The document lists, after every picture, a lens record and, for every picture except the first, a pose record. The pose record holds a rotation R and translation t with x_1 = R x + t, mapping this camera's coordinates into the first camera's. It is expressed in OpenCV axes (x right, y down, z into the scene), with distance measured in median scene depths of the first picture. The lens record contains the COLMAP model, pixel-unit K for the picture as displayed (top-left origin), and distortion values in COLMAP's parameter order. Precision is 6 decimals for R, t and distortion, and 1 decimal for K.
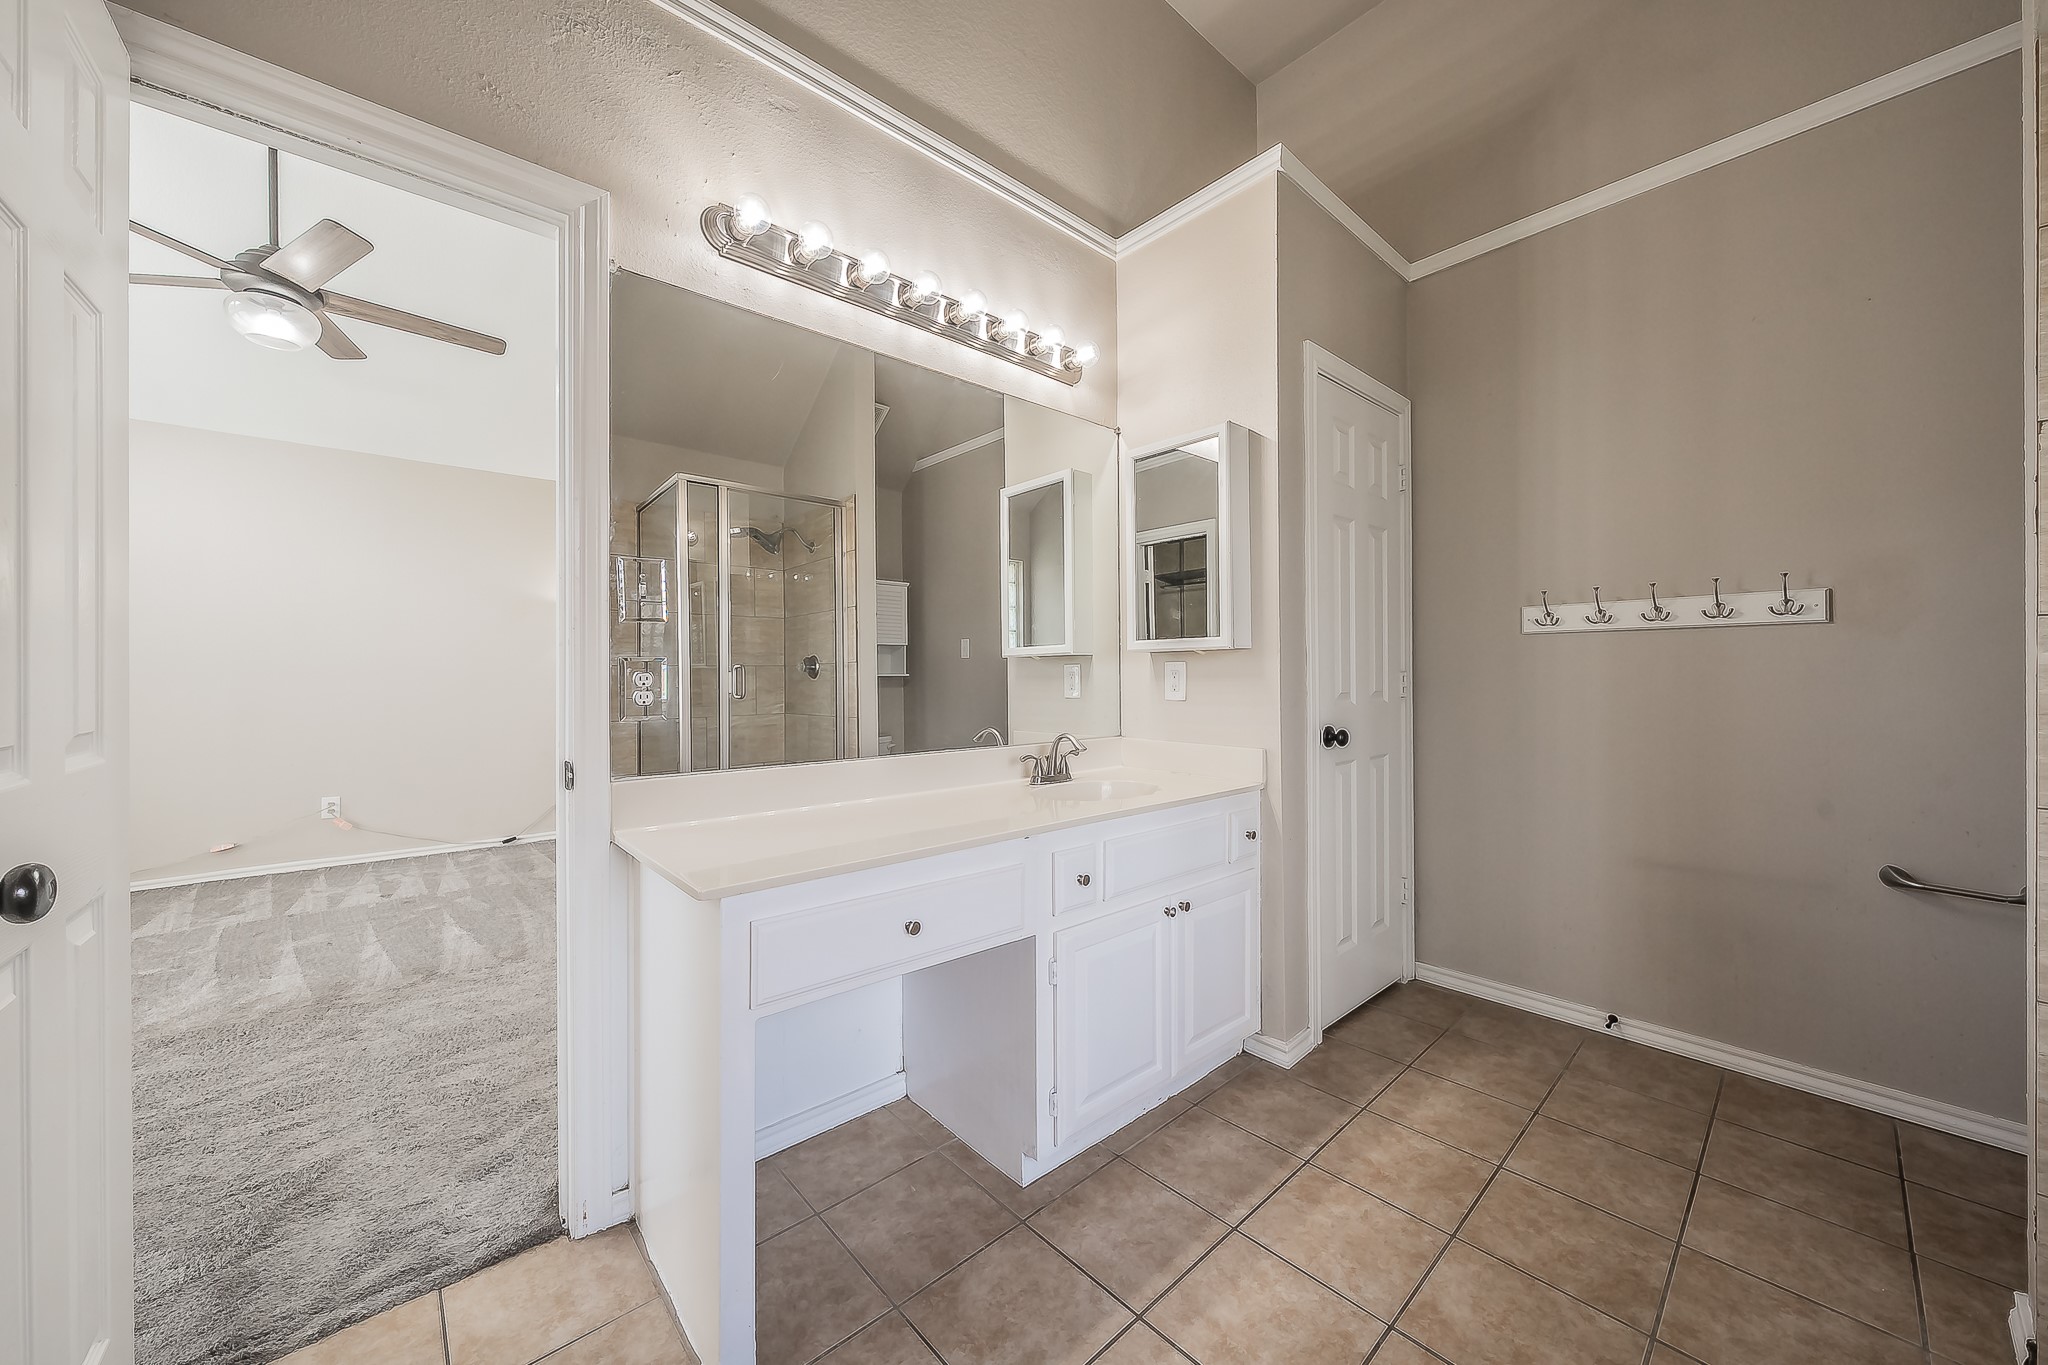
lens RADIAL K [[720.7, 0, 1023.4], [0, 720.7, 679.4], [0, 0, 1]] dist [-0.000629, 0.000109]
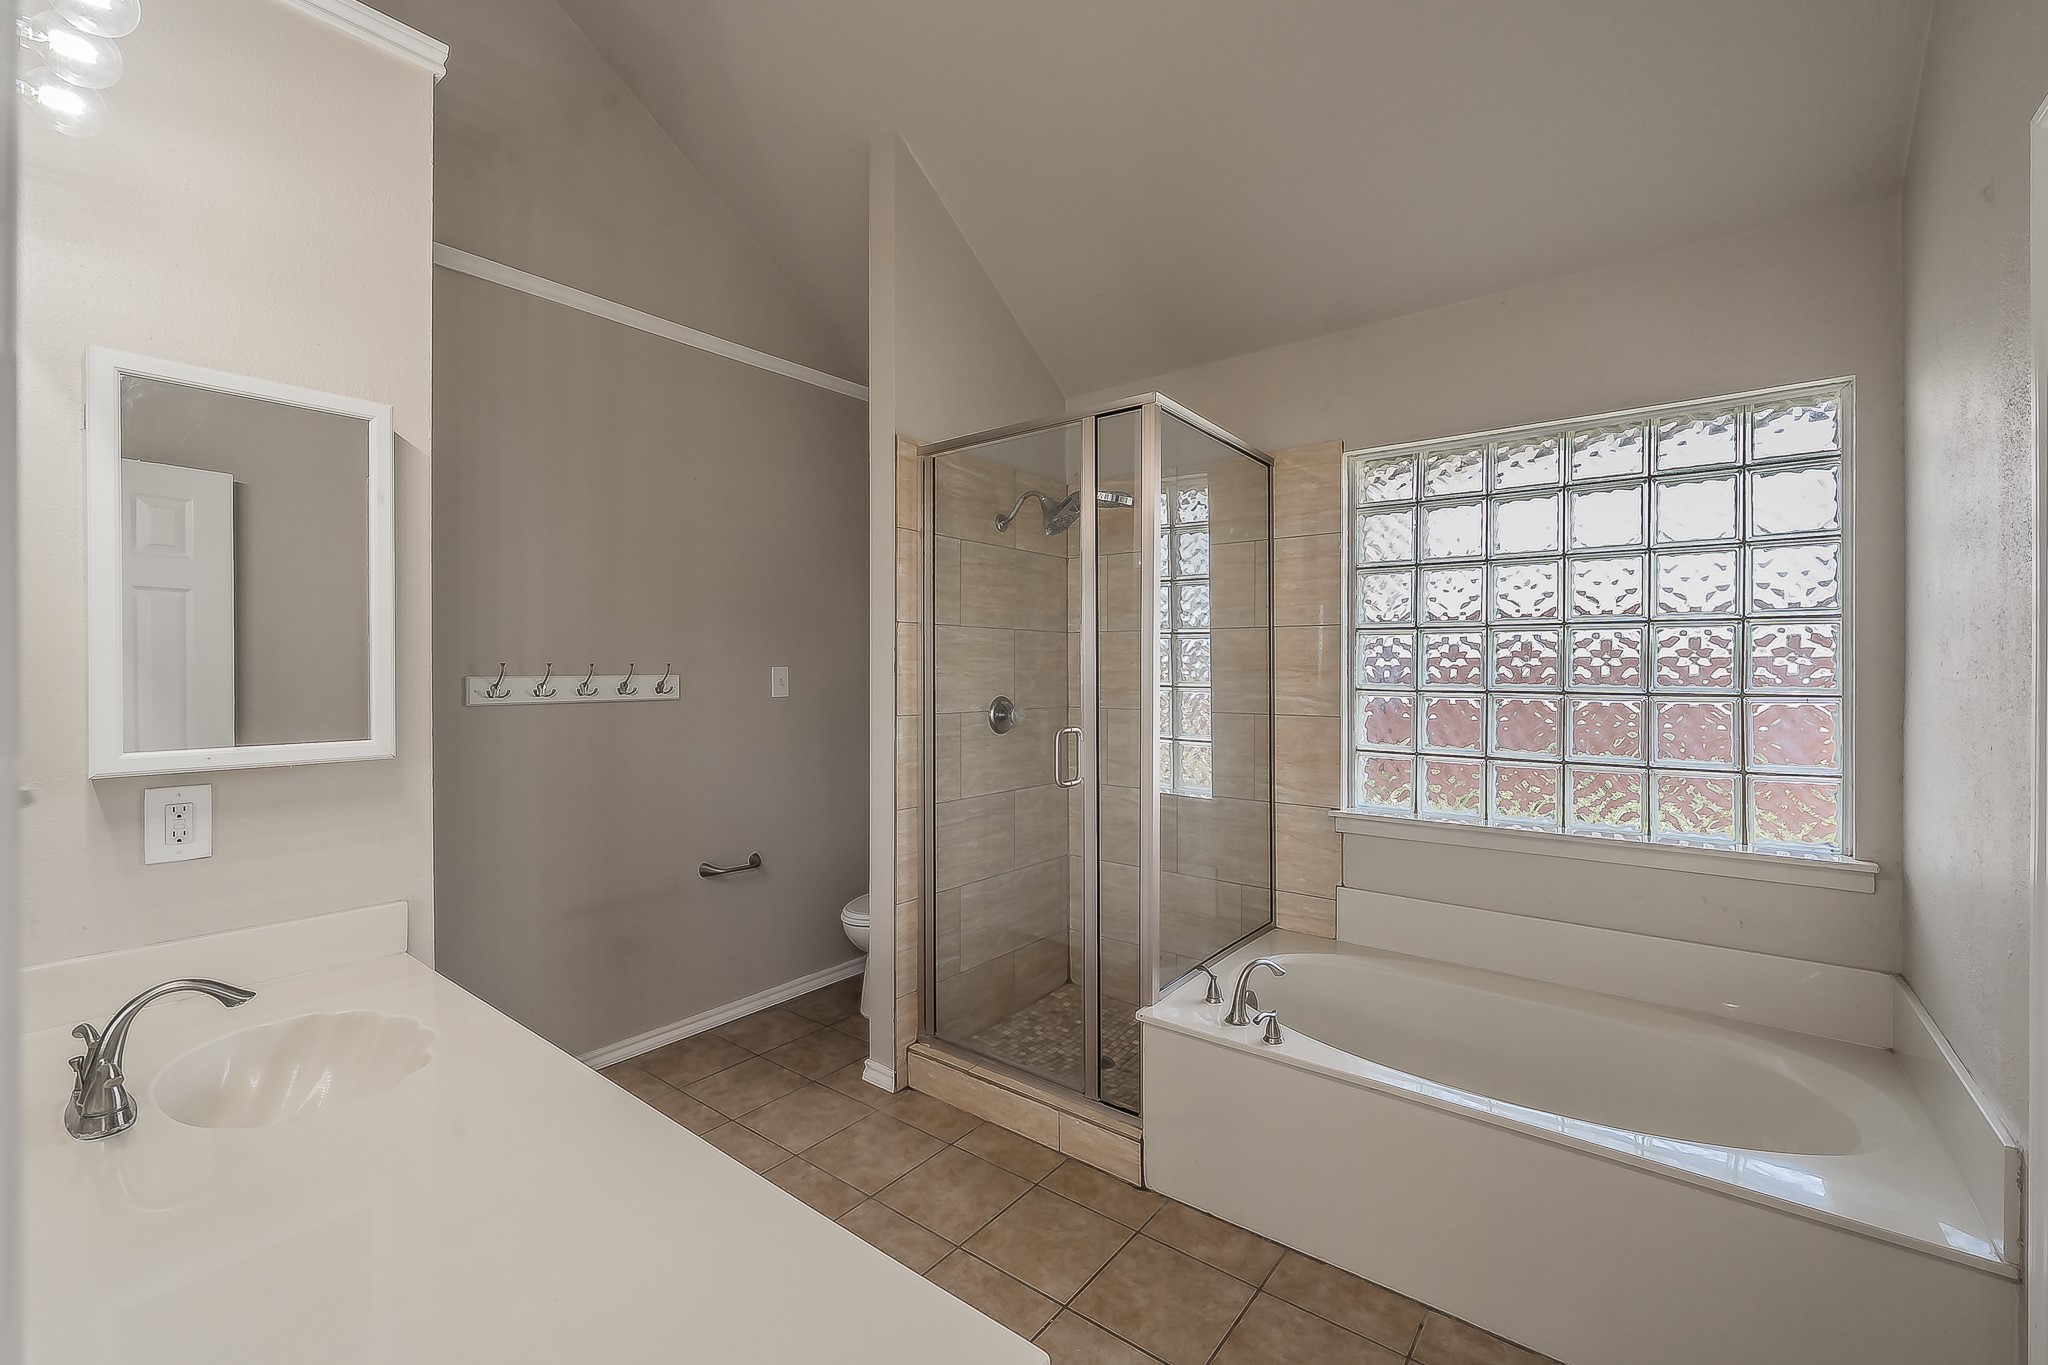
lens RADIAL K [[842.6, 0, 1009.2], [0, 842.6, 670.9], [0, 0, 1]] dist [-0.023234, -0.000256]
pose [[-0.172563, 0.002955, 0.984994, -0.568701], [0.009260, 0.999956, -0.001377, -0.121455], [-0.984955, 0.008883, -0.172583, 0.617586]]
